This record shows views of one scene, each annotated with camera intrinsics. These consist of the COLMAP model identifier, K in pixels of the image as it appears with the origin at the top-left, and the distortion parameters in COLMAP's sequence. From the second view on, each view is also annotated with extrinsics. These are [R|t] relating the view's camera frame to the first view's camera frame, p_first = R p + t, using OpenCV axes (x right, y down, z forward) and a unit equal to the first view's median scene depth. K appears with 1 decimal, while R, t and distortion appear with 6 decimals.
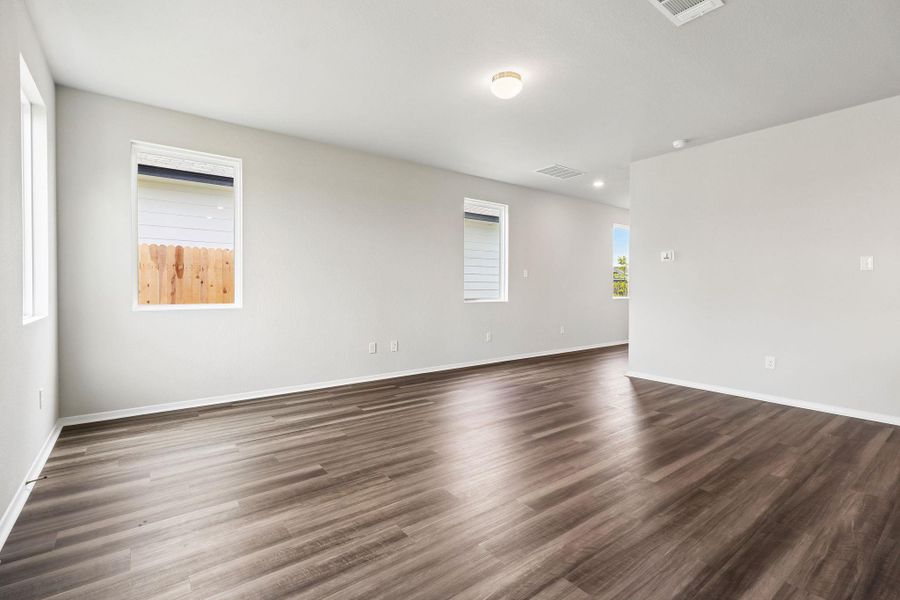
lens RADIAL K [[414.7, 0, 449.8], [0, 414.7, 293.6], [0, 0, 1]] dist [0.000873, -0.000153]
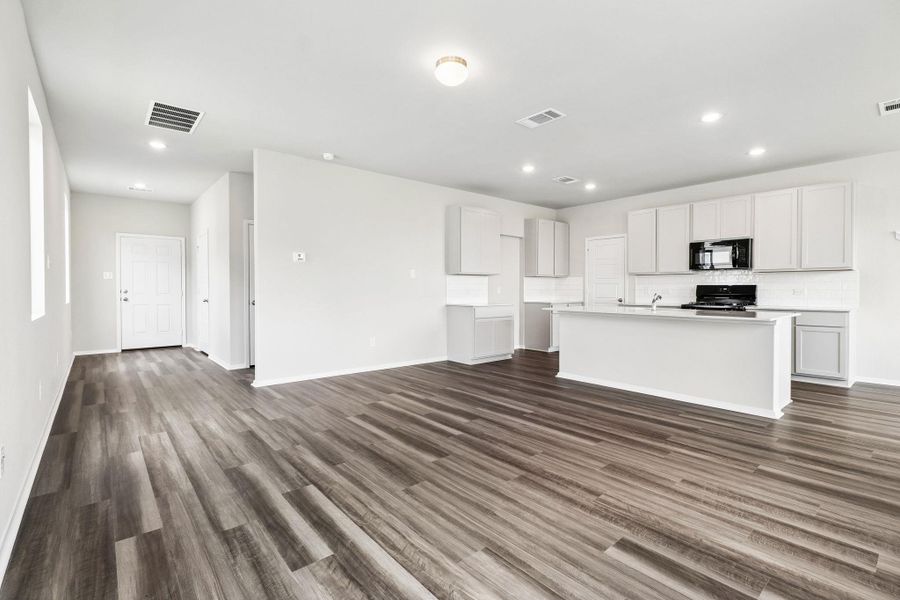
lens RADIAL K [[414.7, 0, 449.8], [0, 414.7, 293.6], [0, 0, 1]] dist [0.000873, -0.000153]
pose [[-0.053093, -0.015345, 0.998472, -0.870714], [0.013780, 0.999775, 0.016098, -0.019742], [-0.998495, 0.014613, -0.052869, 1.150552]]
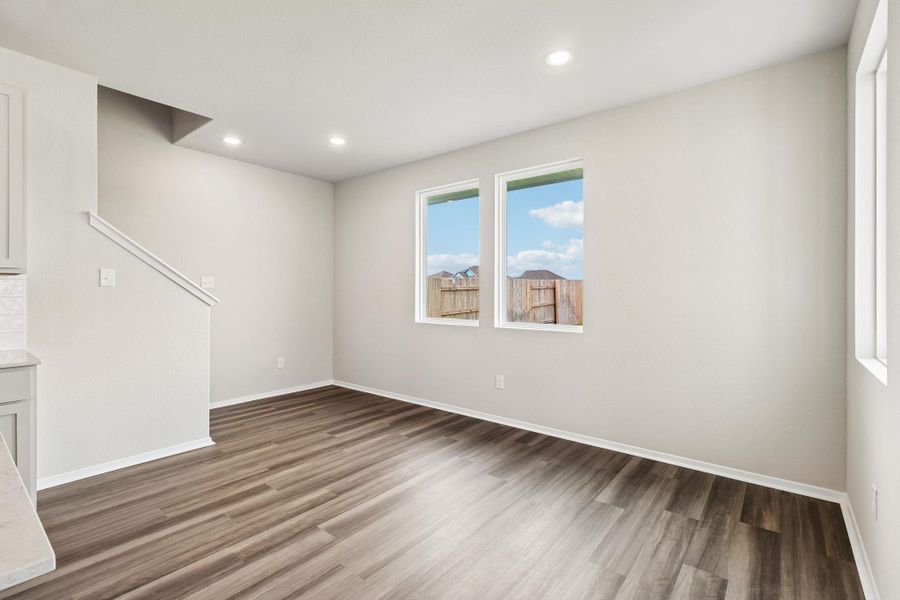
lens RADIAL K [[414.7, 0, 449.8], [0, 414.7, 293.6], [0, 0, 1]] dist [0.000873, -0.000153]
pose [[-0.970819, -0.005225, -0.239755, 0.099161], [-0.008871, 0.999861, 0.014131, -0.047344], [0.239647, 0.015845, -0.970731, 0.432615]]
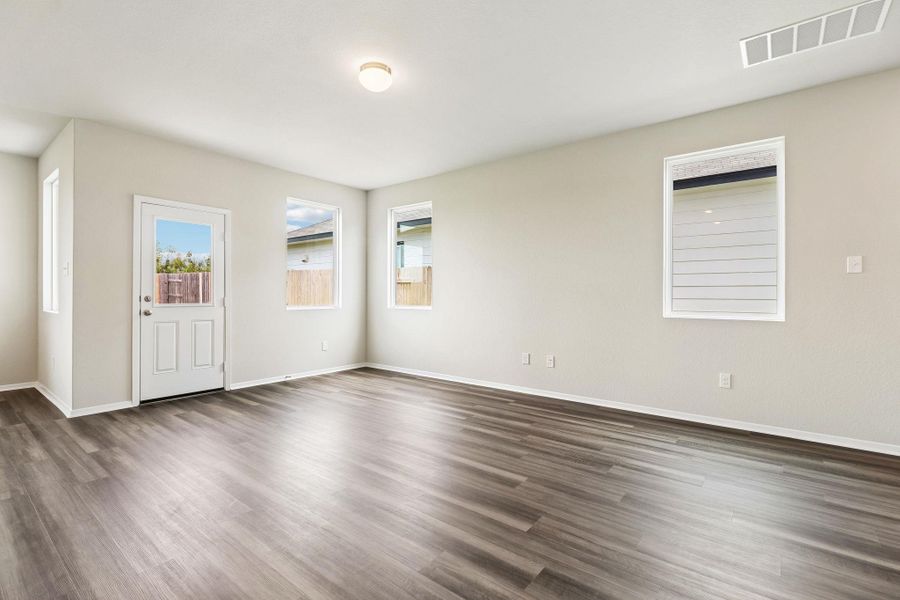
lens RADIAL K [[414.7, 0, 449.8], [0, 414.7, 293.6], [0, 0, 1]] dist [0.000873, -0.000153]
pose [[0.247048, -0.003430, -0.968997, 1.175818], [-0.015476, 0.999852, -0.007485, -0.012097], [0.968880, 0.016846, 0.246958, 1.020956]]
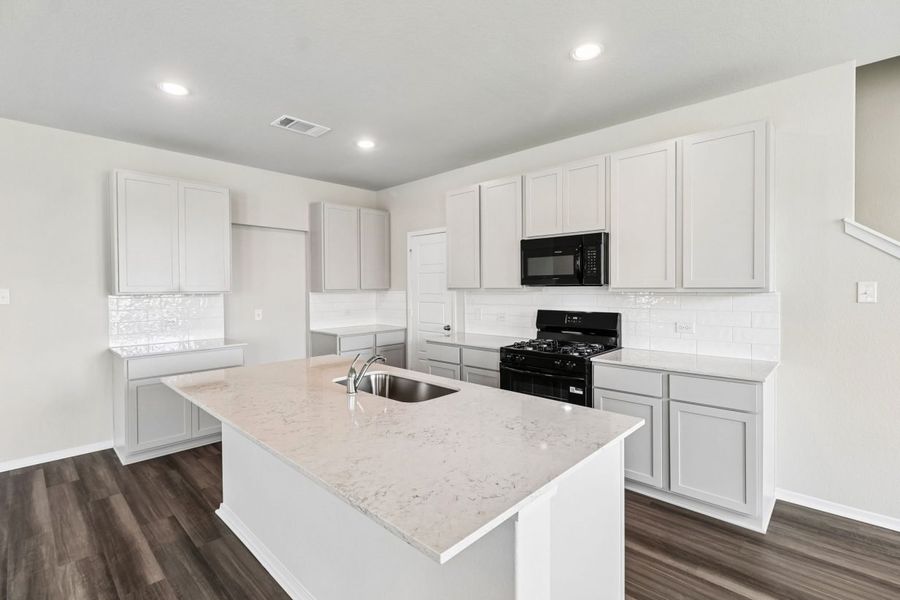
lens RADIAL K [[414.7, 0, 449.8], [0, 414.7, 293.6], [0, 0, 1]] dist [0.000873, -0.000153]
pose [[-0.156922, -0.019323, 0.987422, -0.034279], [0.020733, 0.999524, 0.022854, -0.098245], [-0.987393, 0.024058, -0.156447, 0.230947]]
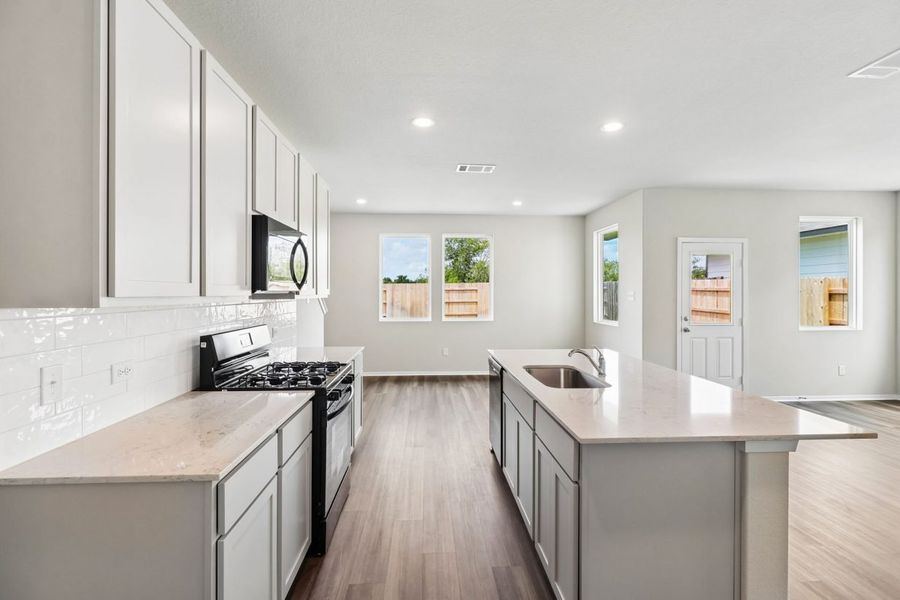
lens RADIAL K [[414.7, 0, 449.8], [0, 414.7, 293.6], [0, 0, 1]] dist [0.000873, -0.000153]
pose [[-0.558301, -0.000467, -0.829638, 1.595370], [-0.013438, 0.999874, 0.008480, -0.099077], [0.829530, 0.015883, -0.558237, 0.512770]]
